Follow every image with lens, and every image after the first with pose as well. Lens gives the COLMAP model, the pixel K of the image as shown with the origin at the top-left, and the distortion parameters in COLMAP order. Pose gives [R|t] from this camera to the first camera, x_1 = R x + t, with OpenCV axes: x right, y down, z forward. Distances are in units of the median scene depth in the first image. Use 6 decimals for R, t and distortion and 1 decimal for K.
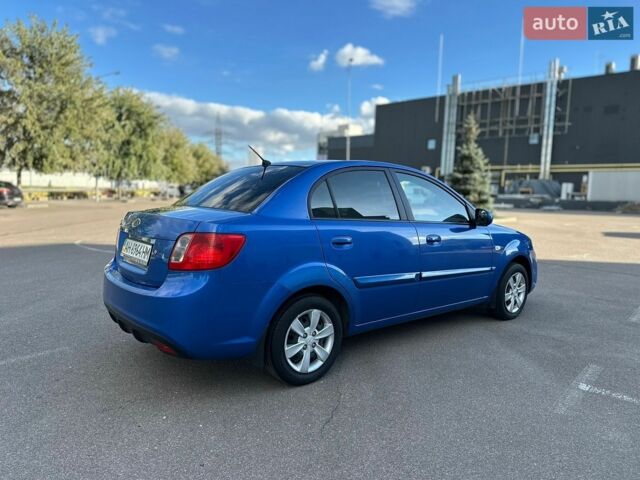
lens RADIAL K [[447.6, 0, 320.0], [0, 447.6, 240.0], [0, 0, 1]] dist [0.058316, -0.068724]
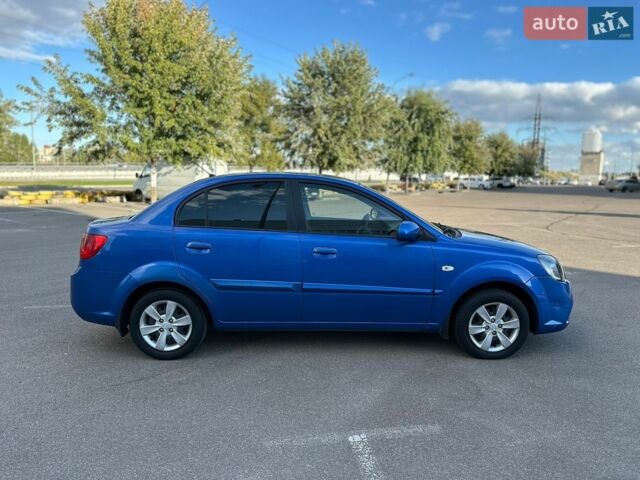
lens RADIAL K [[446.0, 0, 321.5], [0, 446.0, 240.6], [0, 0, 1]] dist [0.102758, -0.162392]
pose [[0.780277, 0.067550, -0.621775, 0.077945], [-0.054123, 0.997714, 0.040472, -0.005883], [0.623087, 0.002073, 0.782150, 0.021801]]
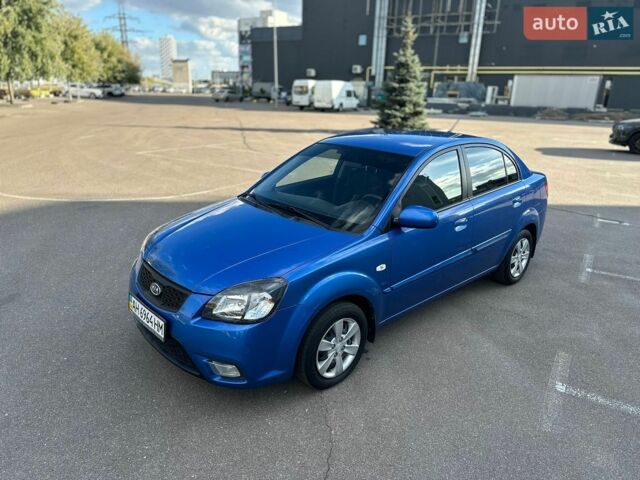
lens RADIAL K [[447.6, 0, 320.0], [0, 447.6, 240.0], [0, 0, 1]] dist [0.058316, -0.068724]
pose [[0.987166, -0.046220, 0.152865, -0.007140], [0.011942, 0.975888, 0.217946, -0.017292], [-0.159252, -0.213323, 0.963915, 0.012825]]
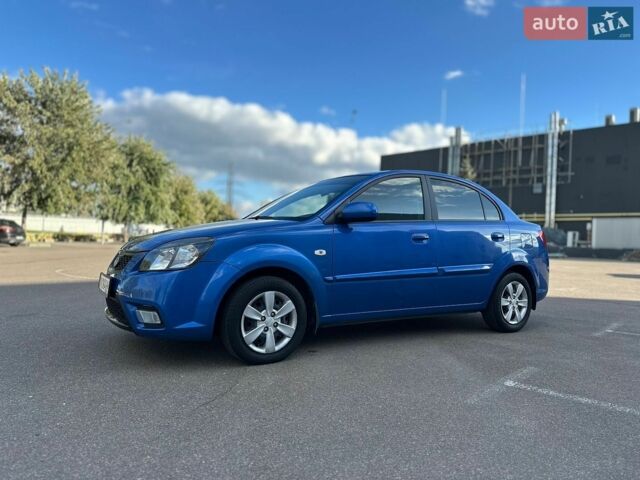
lens RADIAL K [[447.6, 0, 320.0], [0, 447.6, 240.0], [0, 0, 1]] dist [0.058316, -0.068724]
pose [[0.999696, 0.010706, -0.022206, 0.016344], [-0.013091, 0.993821, -0.110218, 0.010739], [0.020889, 0.110475, 0.993659, 0.004062]]
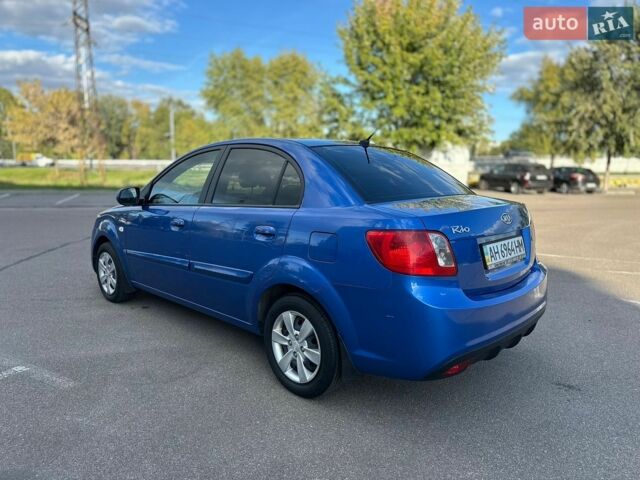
lens RADIAL K [[448.4, 0, 318.4], [0, 448.4, 242.0], [0, 0, 1]] dist [0.051036, -0.061376]
pose [[0.217672, 0.135577, -0.966560, 0.122078], [-0.105348, 0.987783, 0.114829, -0.009218], [0.970320, 0.076830, 0.229295, 0.103573]]
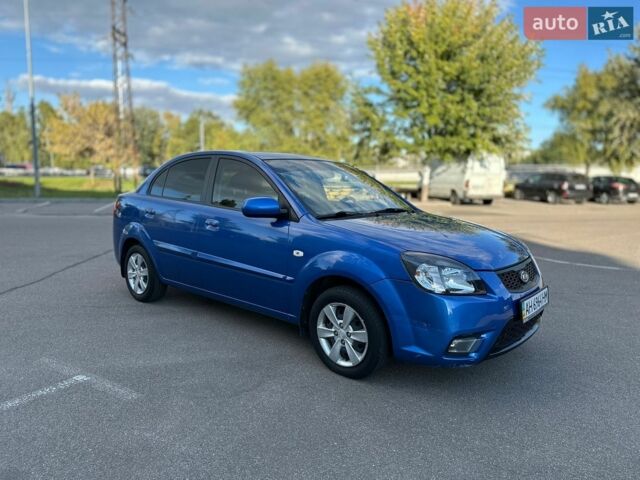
lens RADIAL K [[447.6, 0, 320.0], [0, 447.6, 240.0], [0, 0, 1]] dist [0.058316, -0.068724]
pose [[0.165291, 0.113106, -0.979738, 0.117569], [-0.108548, 0.989453, 0.095914, -0.008091], [0.980253, 0.090495, 0.175825, 0.097632]]
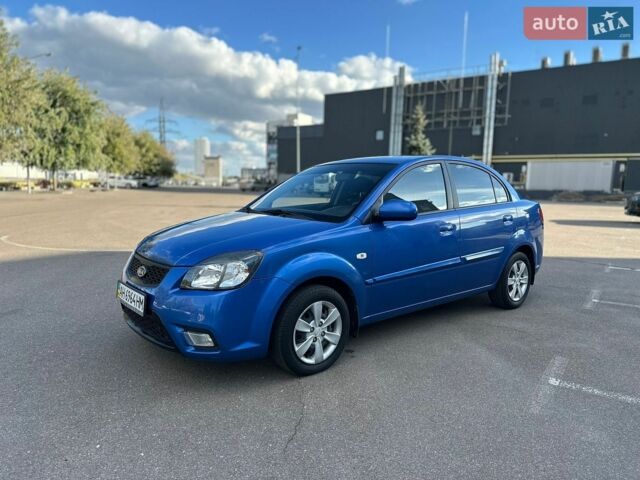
lens RADIAL K [[447.3, 0, 317.6], [0, 447.3, 239.9], [0, 0, 1]] dist [0.060375, -0.077465]
pose [[0.994396, -0.016606, 0.104410, -0.001029], [0.014415, 0.999661, 0.021702, -0.000433], [-0.104735, -0.020075, 0.994298, 0.007494]]
